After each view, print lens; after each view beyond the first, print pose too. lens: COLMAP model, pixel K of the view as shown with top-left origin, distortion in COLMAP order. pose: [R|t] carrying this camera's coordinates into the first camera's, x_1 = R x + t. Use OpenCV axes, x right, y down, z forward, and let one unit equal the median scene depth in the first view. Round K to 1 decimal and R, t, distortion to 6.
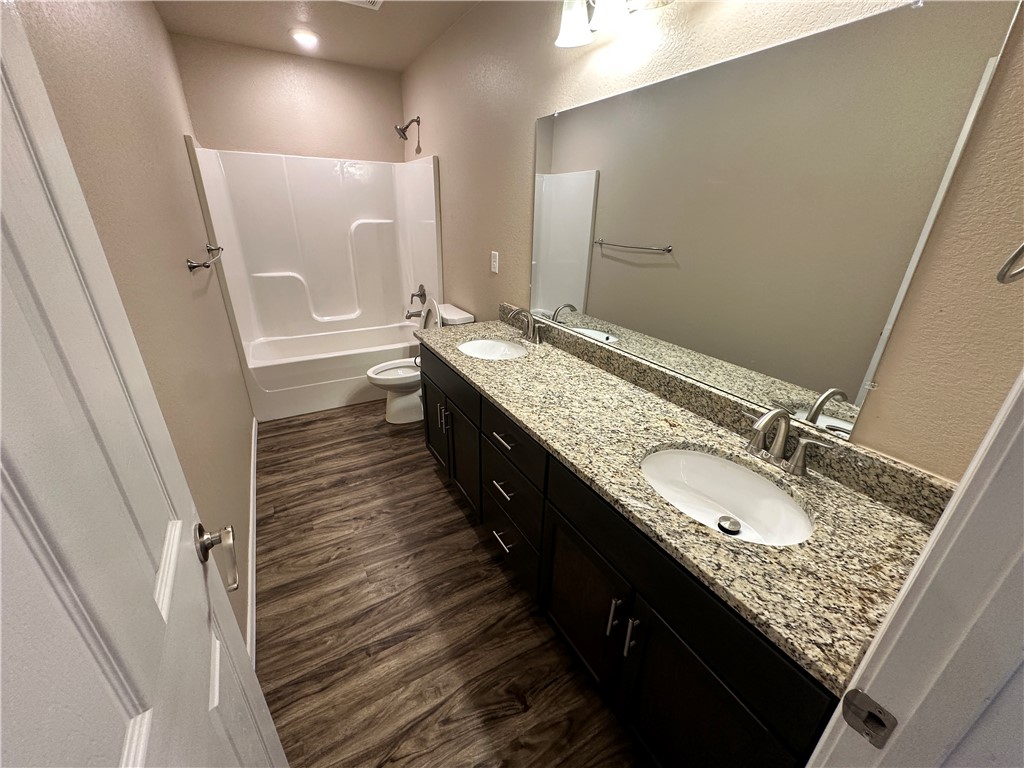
lens RADIAL K [[406.5, 0, 512.0], [0, 406.5, 384.0], [0, 0, 1]] dist [-0.002785, 0.000373]
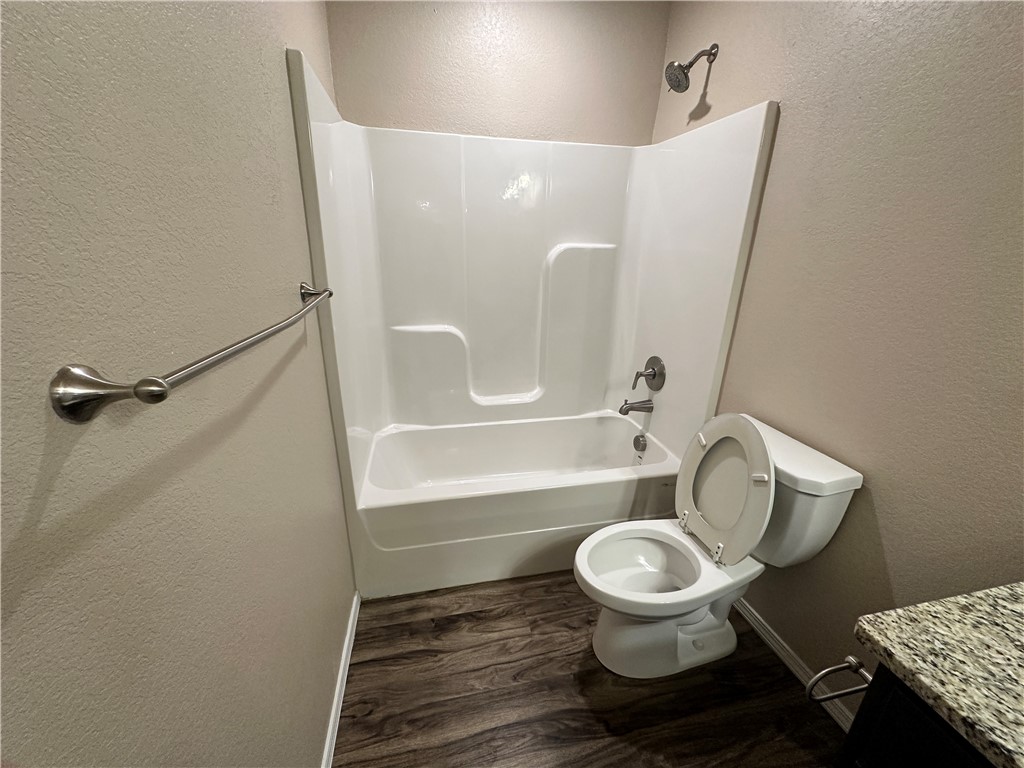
lens RADIAL K [[406.5, 0, 512.0], [0, 406.5, 384.0], [0, 0, 1]] dist [-0.002785, 0.000373]
pose [[0.954051, 0.095367, -0.284062, -0.286814], [-0.116982, 0.991315, -0.060085, -0.173495], [0.275865, 0.090555, 0.956921, 0.477385]]
